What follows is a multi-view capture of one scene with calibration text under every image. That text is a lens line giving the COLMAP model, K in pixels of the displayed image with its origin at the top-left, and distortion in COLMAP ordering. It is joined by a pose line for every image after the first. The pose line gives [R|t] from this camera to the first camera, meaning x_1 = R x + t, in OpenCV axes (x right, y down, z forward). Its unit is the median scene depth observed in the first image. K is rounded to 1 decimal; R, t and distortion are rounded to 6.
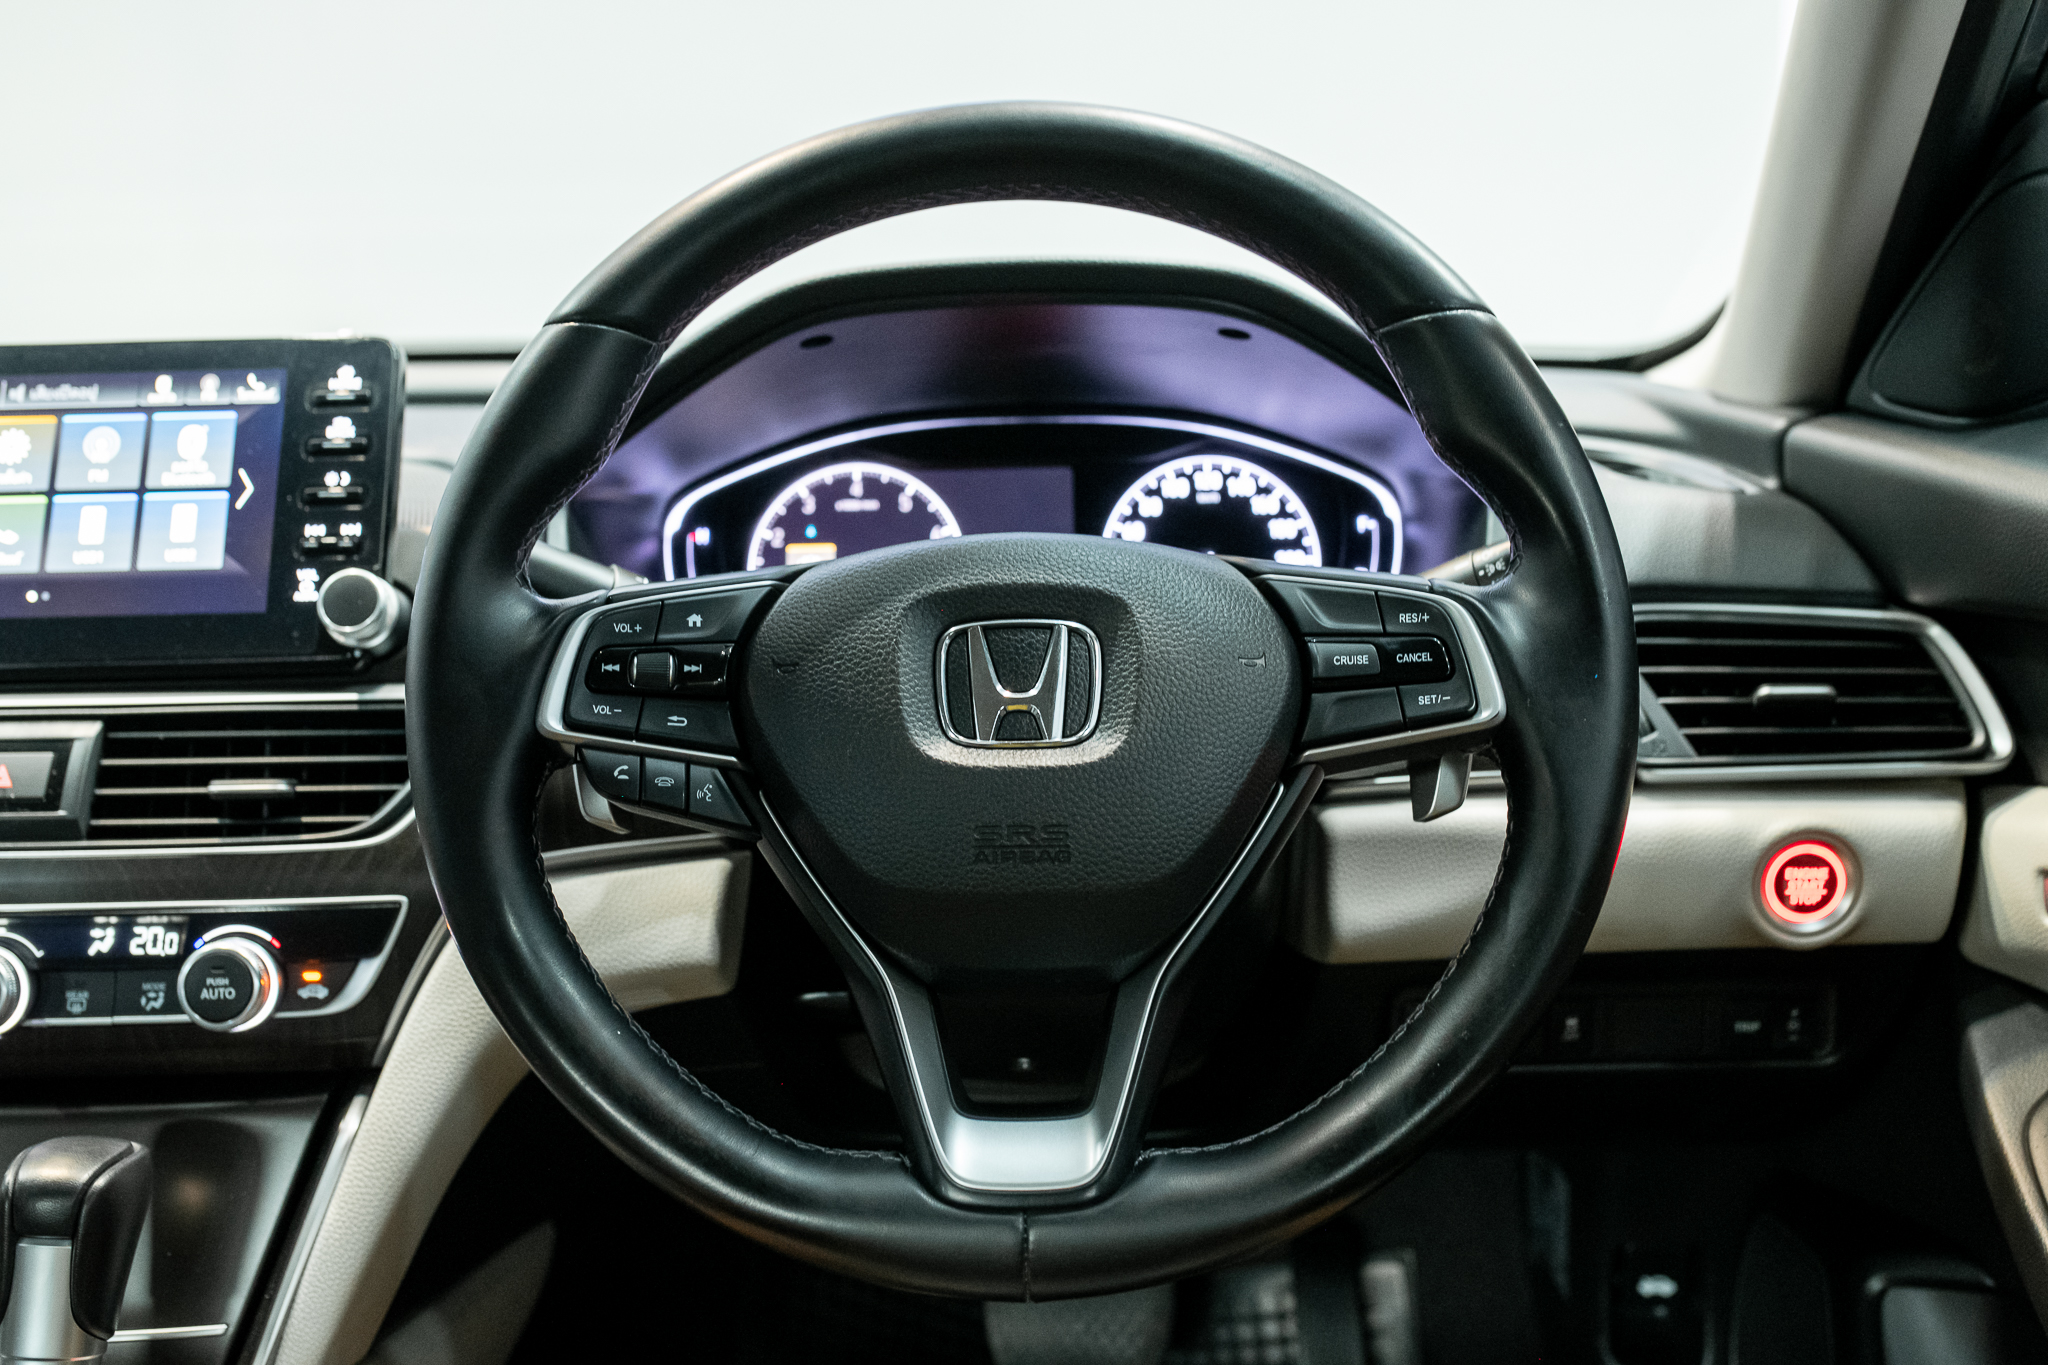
lens RADIAL K [[2050.5, 0, 1022.1], [0, 2050.5, 682.4], [0, 0, 1]] dist [0.029030, 0.000000]
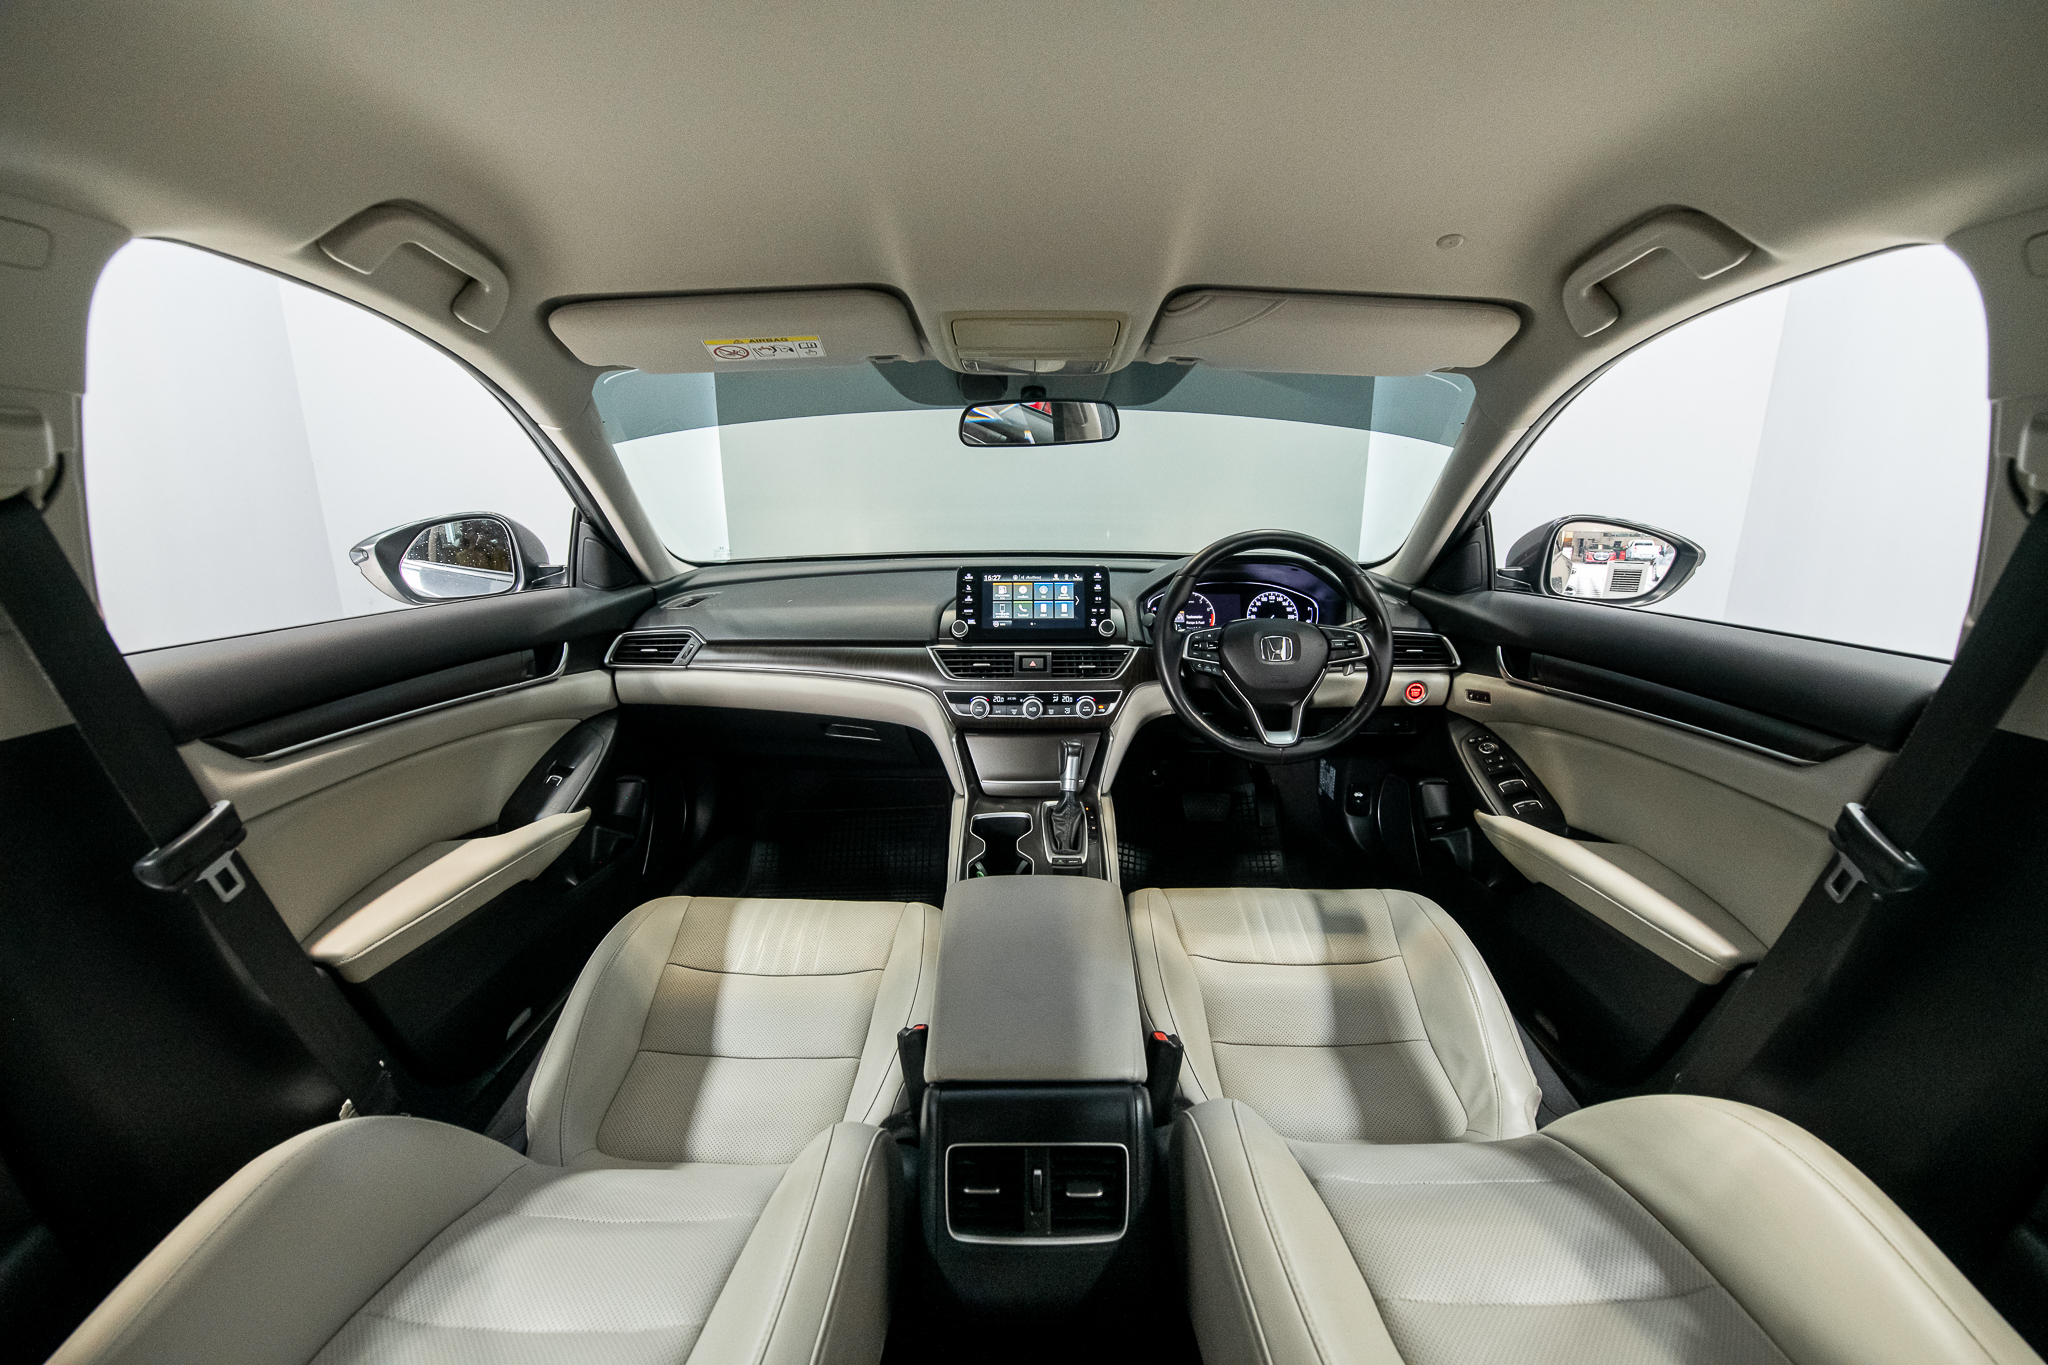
lens RADIAL K [[828.1, 0, 1026.5], [0, 828.1, 687.1], [0, 0, 1]] dist [-0.000810, -0.000022]
pose [[0.999620, 0.014982, 0.023152, -0.535368], [-0.016526, 0.997549, 0.067988, -0.026369], [-0.022077, -0.068344, 0.997418, -0.832423]]
